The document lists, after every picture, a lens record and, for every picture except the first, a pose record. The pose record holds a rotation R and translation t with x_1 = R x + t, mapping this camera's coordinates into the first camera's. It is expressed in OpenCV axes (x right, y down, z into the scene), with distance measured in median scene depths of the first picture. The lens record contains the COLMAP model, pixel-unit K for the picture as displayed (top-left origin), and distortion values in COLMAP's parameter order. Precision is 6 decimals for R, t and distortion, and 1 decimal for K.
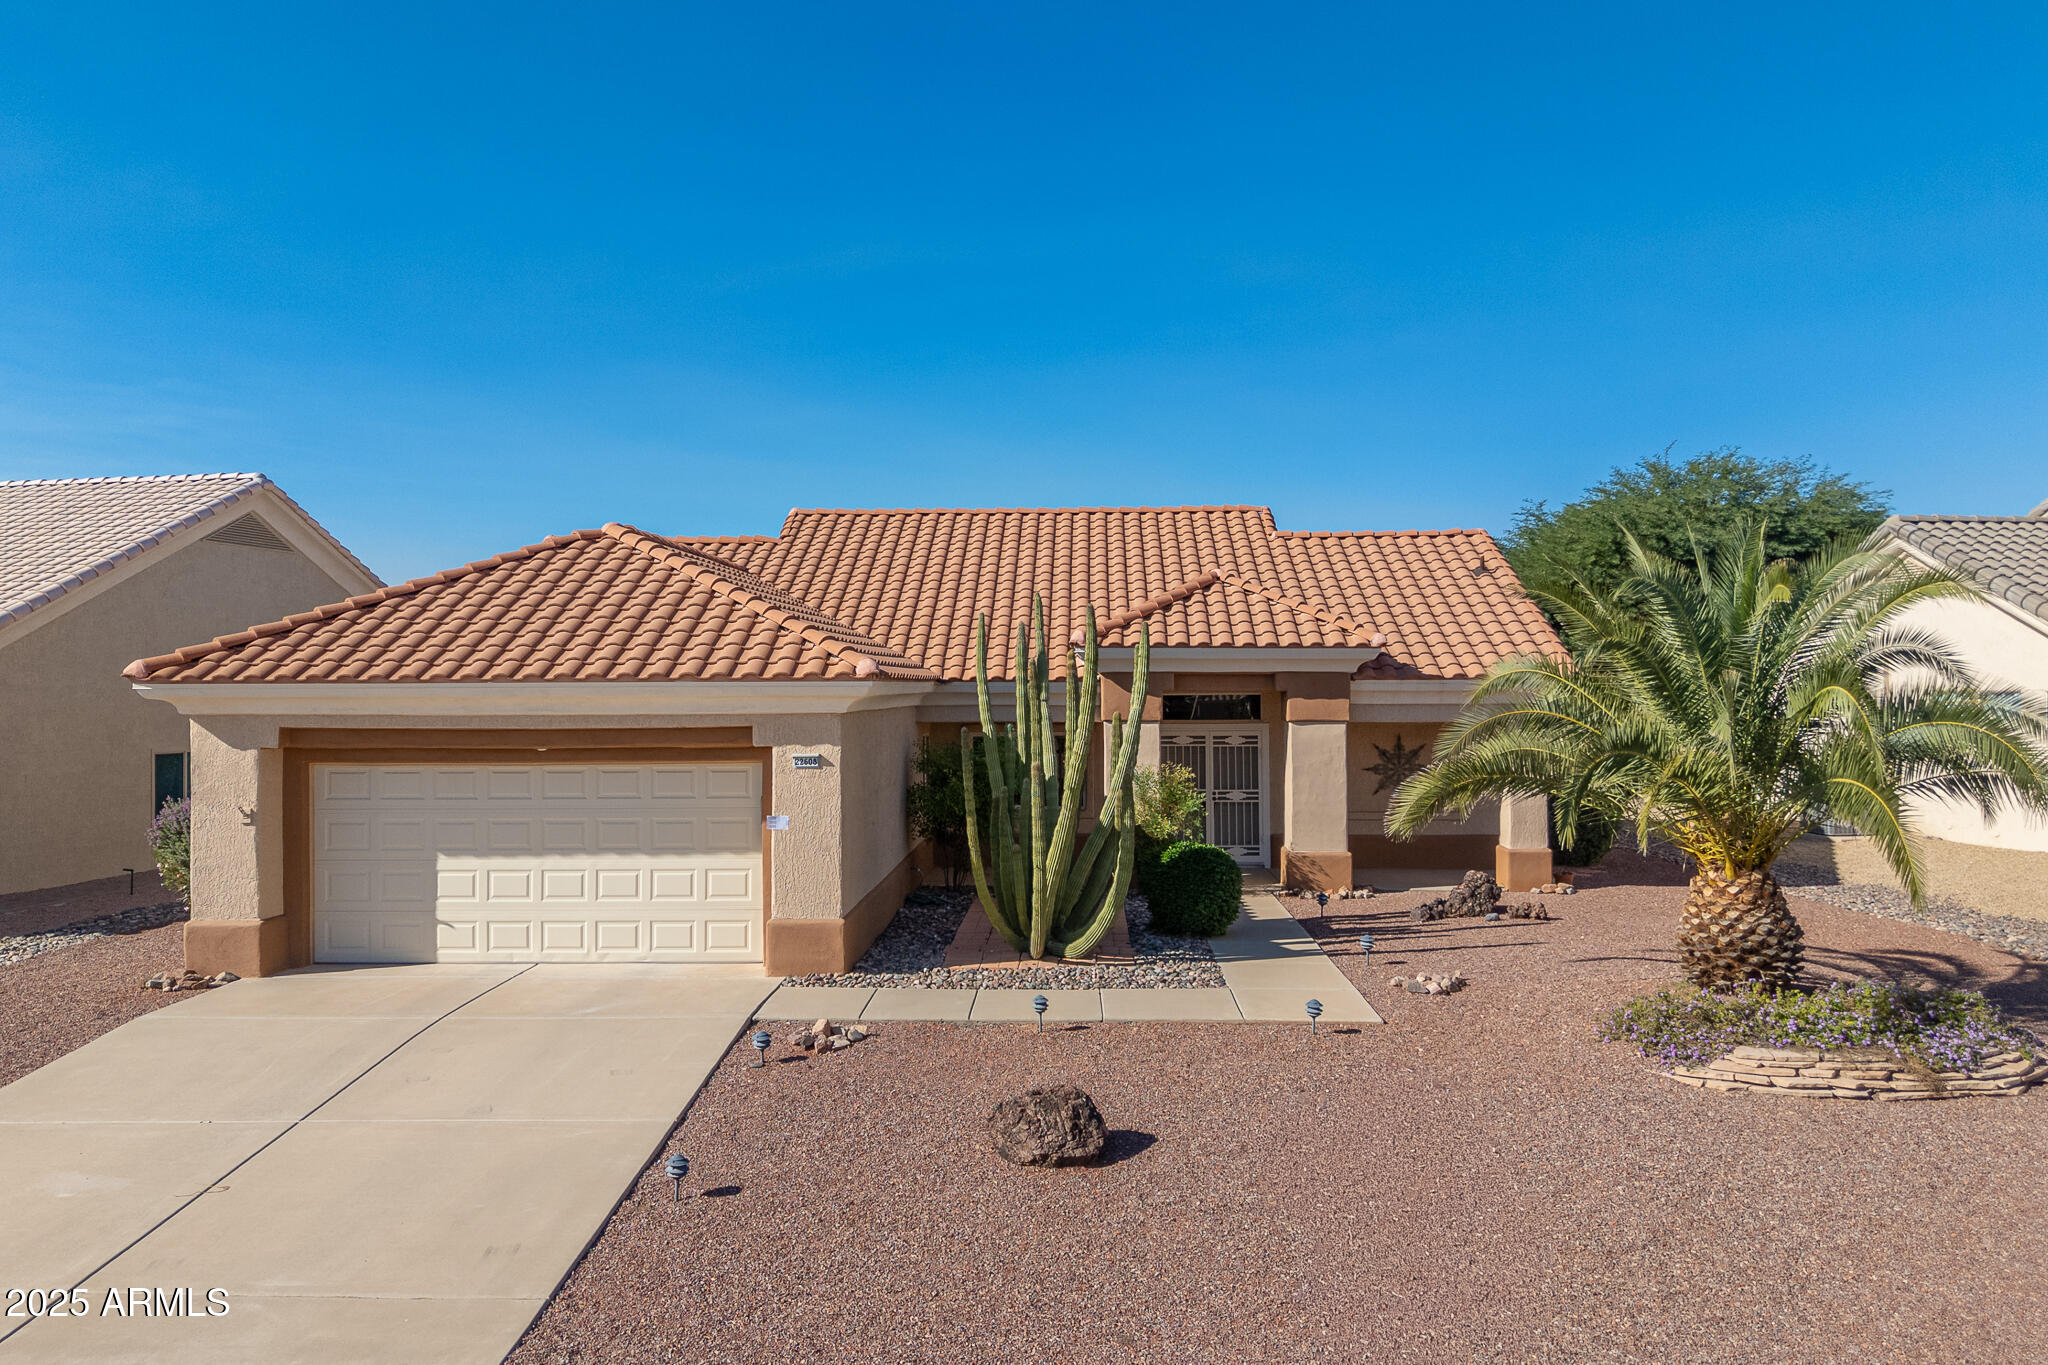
lens RADIAL K [[1512.5, 0, 1034.3], [0, 1512.5, 680.5], [0, 0, 1]] dist [0.074013, -0.085146]
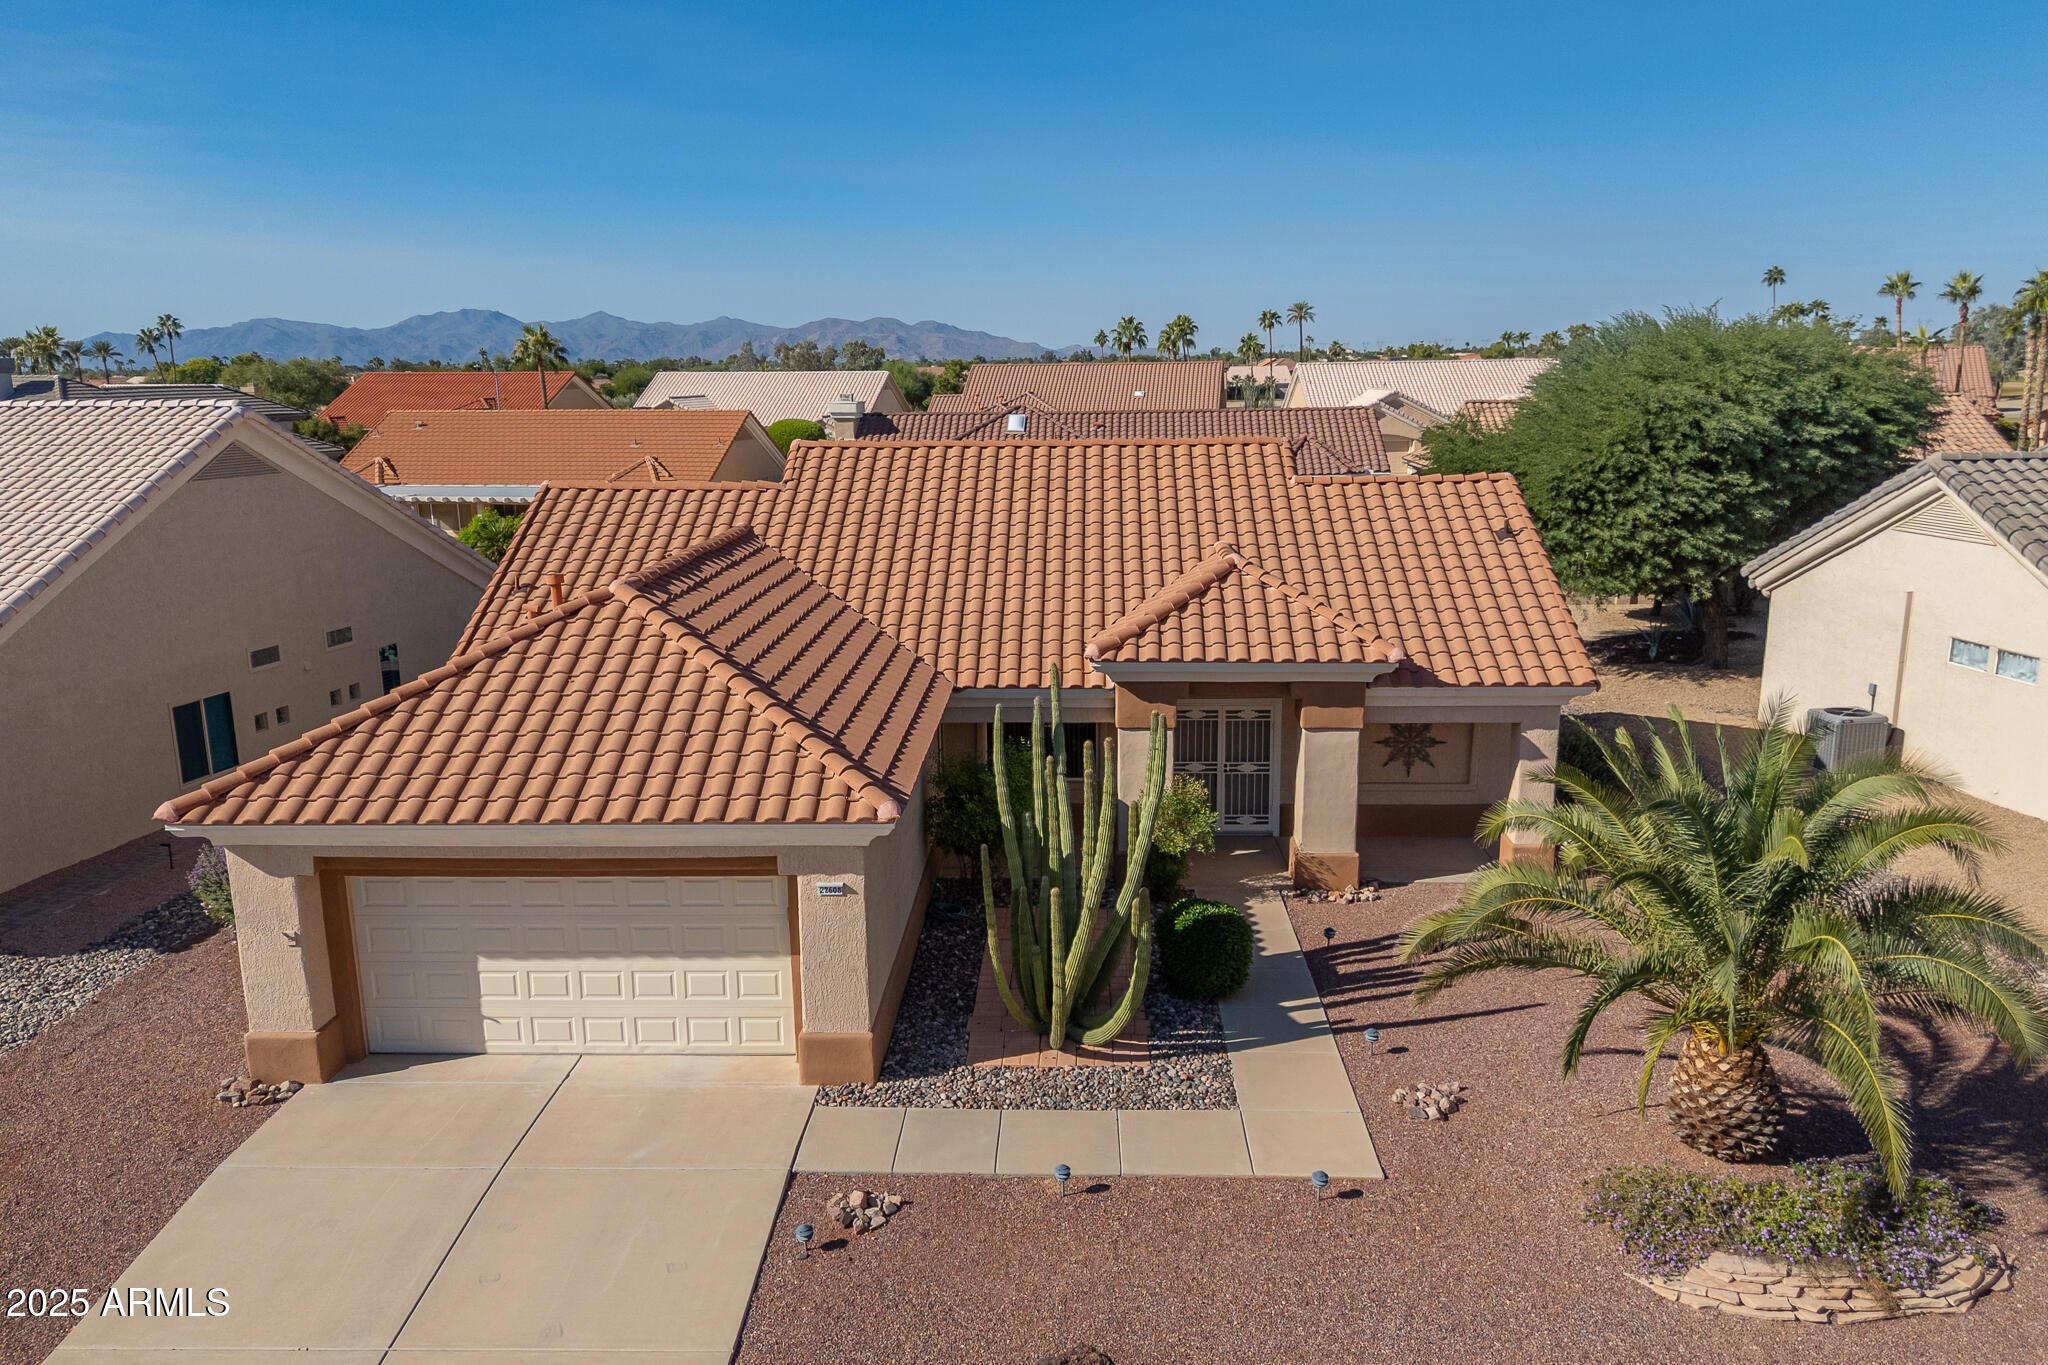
lens RADIAL K [[1524.6, 0, 1033.5], [0, 1524.6, 722.8], [0, 0, 1]] dist [0.068763, -0.076874]
pose [[0.999982, -0.005524, -0.002502, -0.010136], [0.005955, 0.972540, 0.232659, -0.285098], [0.001148, -0.232669, 0.972555, 0.022784]]
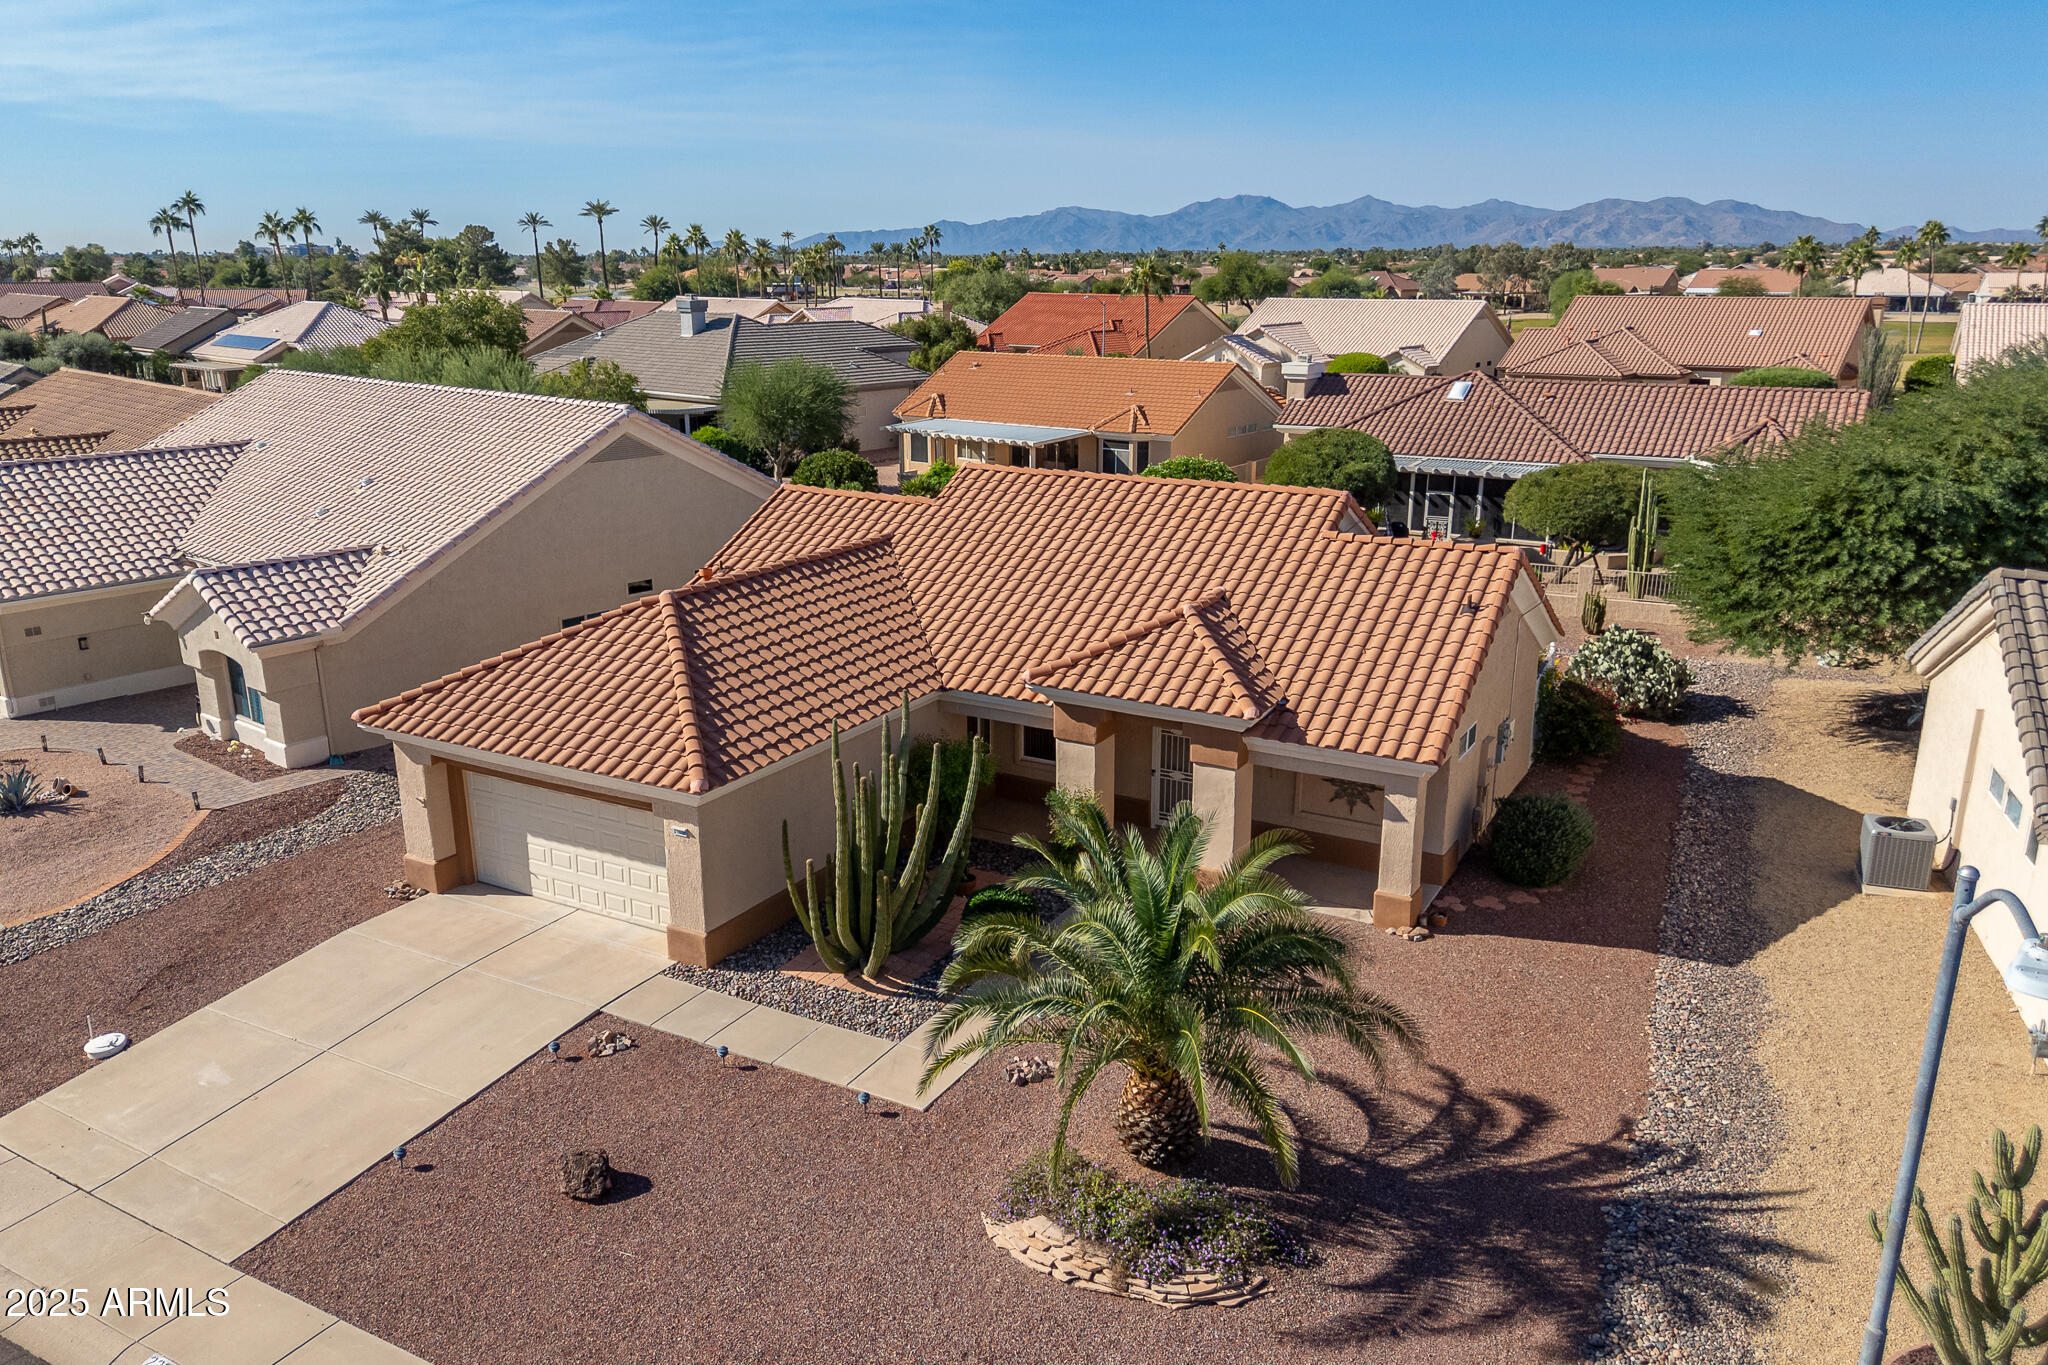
lens RADIAL K [[1524.6, 0, 1033.5], [0, 1524.6, 722.8], [0, 0, 1]] dist [0.068763, -0.076874]
pose [[0.887725, 0.138558, -0.439029, 0.773490], [-0.000286, 0.953800, 0.300441, -0.483009], [0.460375, -0.266584, 0.846752, -0.080881]]
